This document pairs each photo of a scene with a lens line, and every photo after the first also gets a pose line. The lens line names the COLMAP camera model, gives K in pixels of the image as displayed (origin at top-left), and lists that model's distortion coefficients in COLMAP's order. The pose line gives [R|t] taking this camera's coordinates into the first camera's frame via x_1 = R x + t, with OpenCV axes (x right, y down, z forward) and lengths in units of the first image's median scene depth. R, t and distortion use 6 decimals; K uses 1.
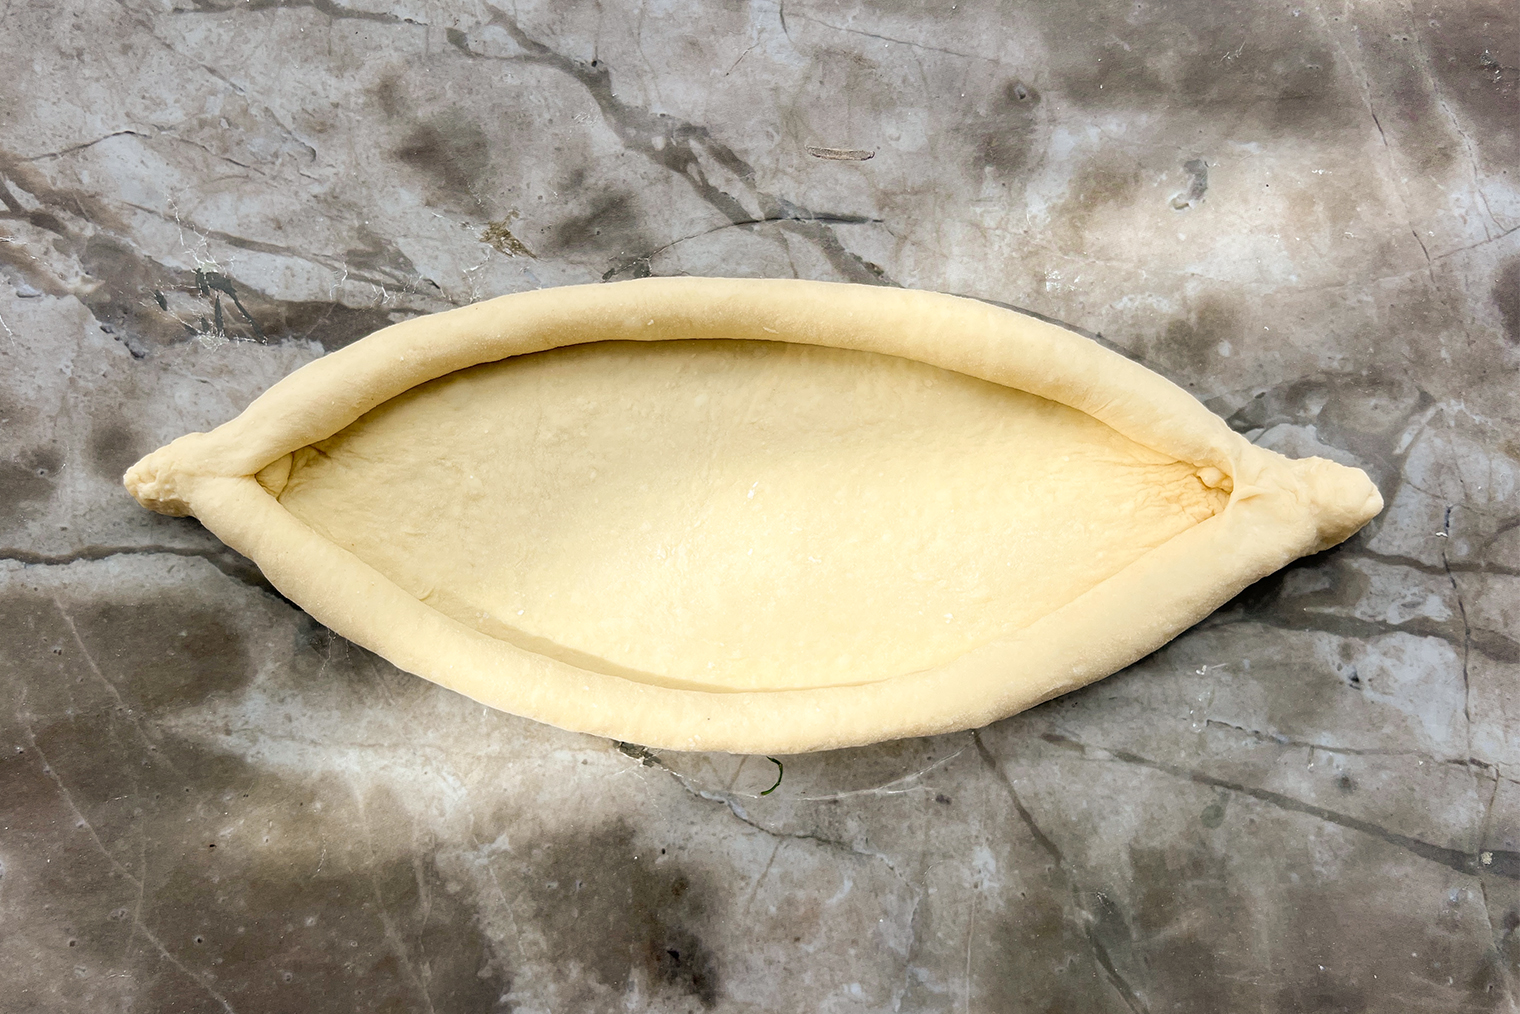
lens RADIAL K [[1305.6, 0, 764.9], [0, 1305.6, 433.9], [0, 0, 1]] dist [-0.001691, -0.019990]
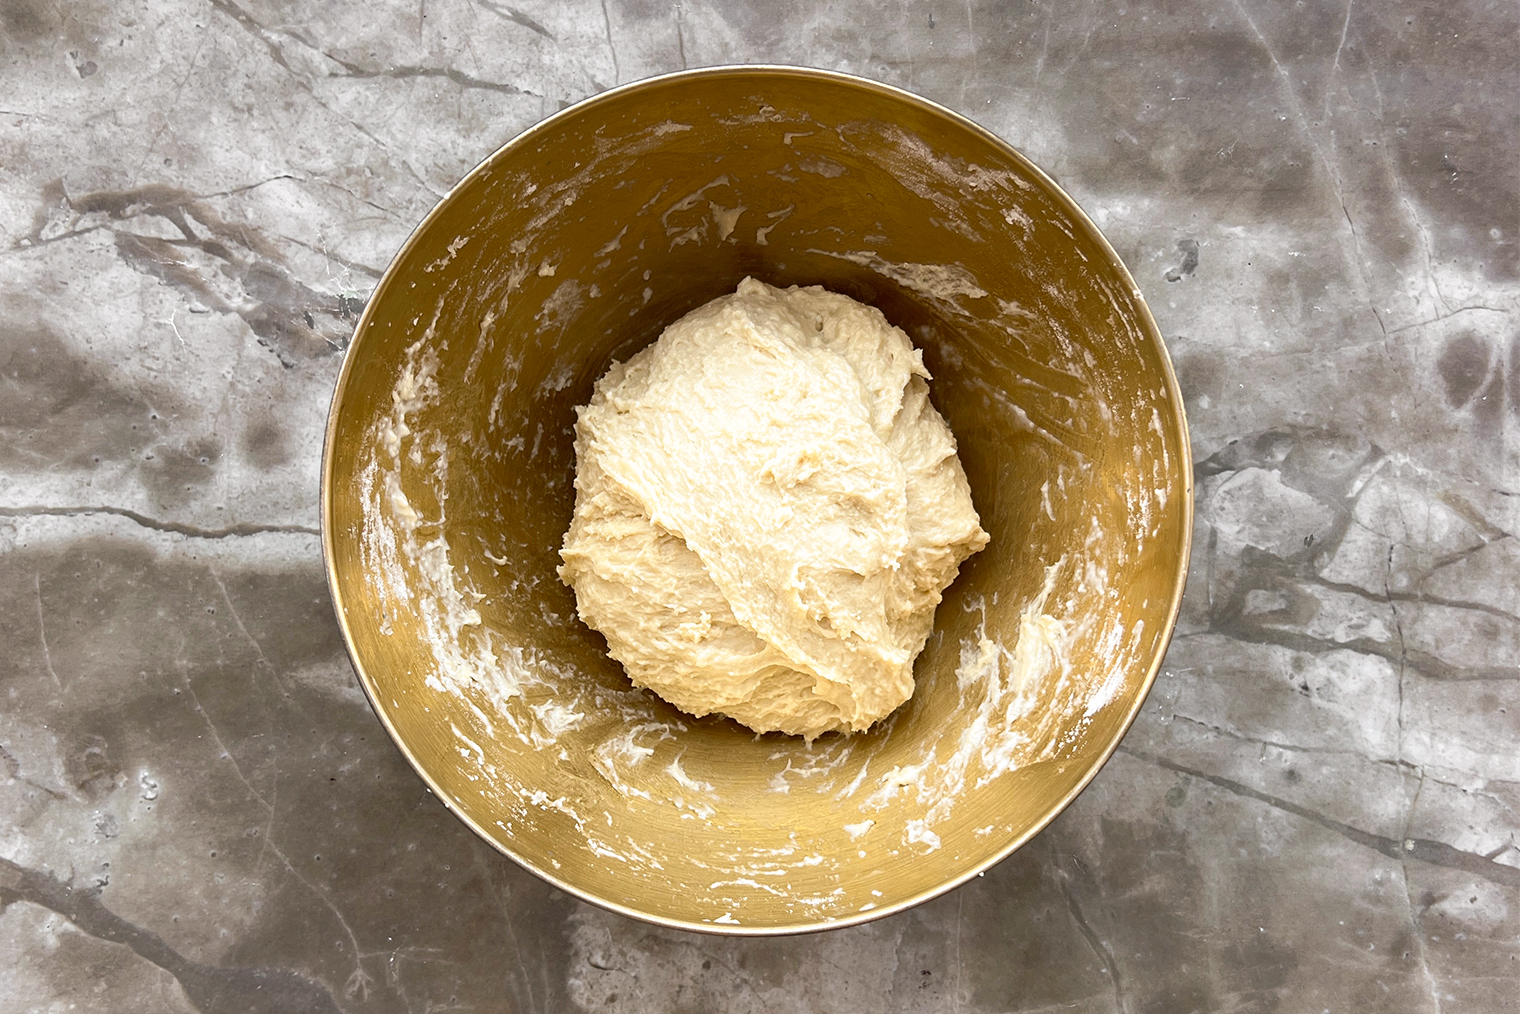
lens RADIAL K [[1141.5, 0, 767.3], [0, 1141.5, 486.0], [0, 0, 1]] dist [-0.003742, 0.000810]
pose [[0.998210, 0.047178, -0.036770, -0.000991], [-0.046137, 0.998524, 0.028653, -0.000088], [0.038068, -0.026905, 0.998913, -0.045931]]
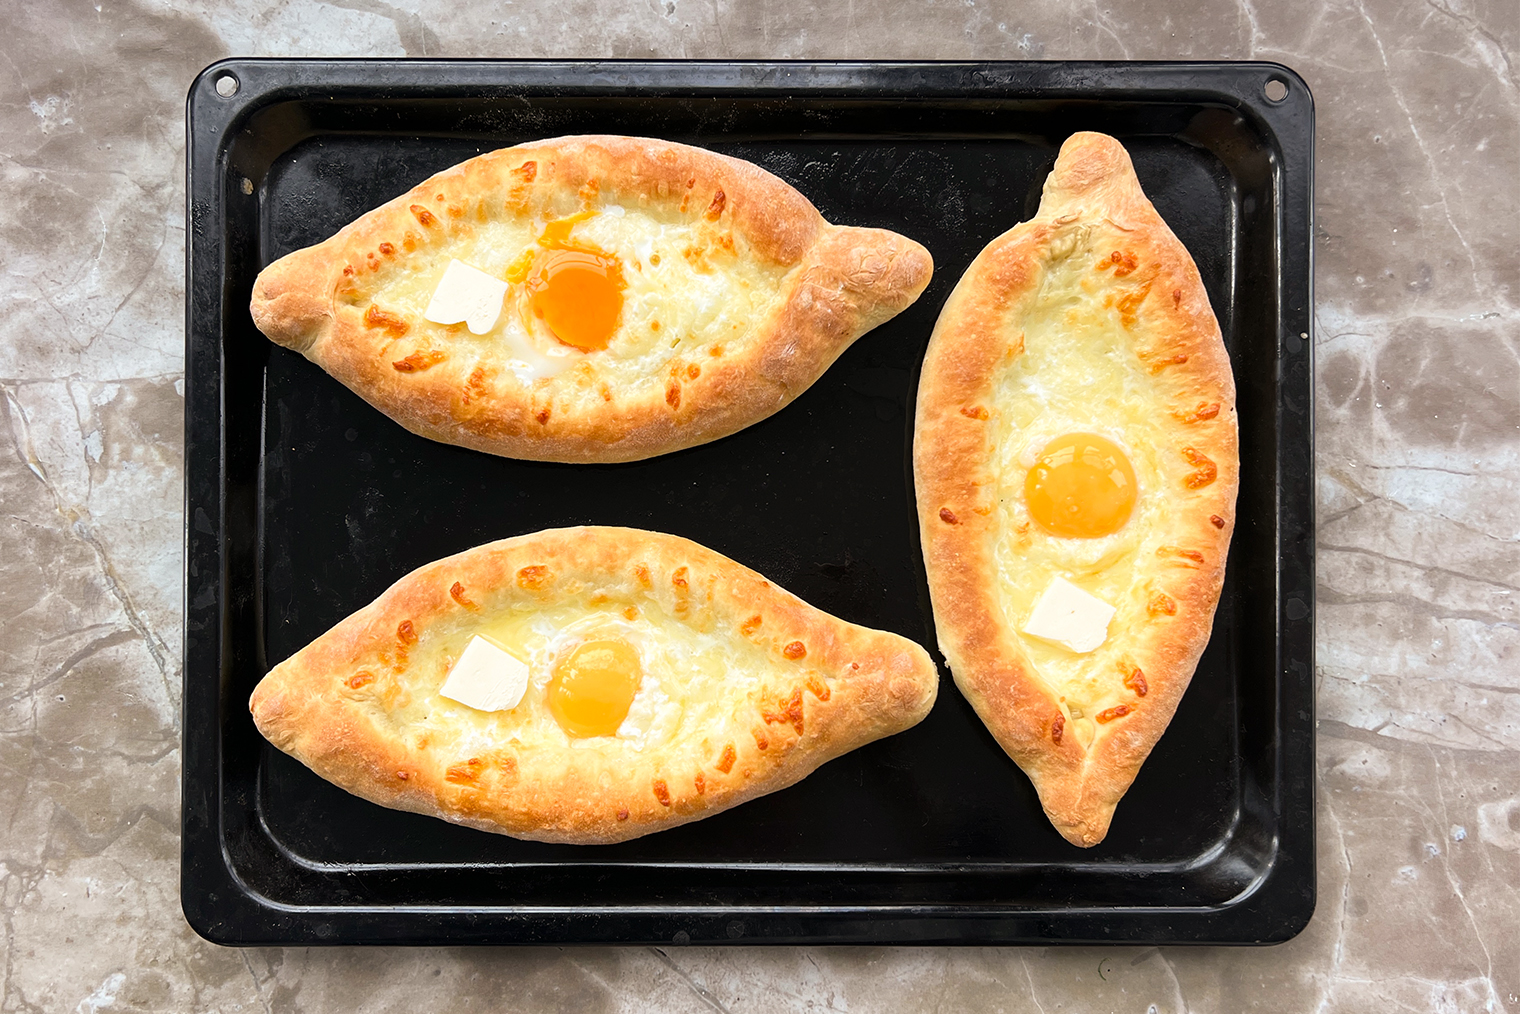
lens RADIAL K [[884.5, 0, 758.1], [0, 884.5, 529.7], [0, 0, 1]] dist [0.004854, 0.001600]
pose [[0.990973, 0.009654, -0.133716, 0.012106], [0.001682, 0.996430, 0.084407, -0.011218], [0.134054, -0.083870, 0.987419, -0.185369]]
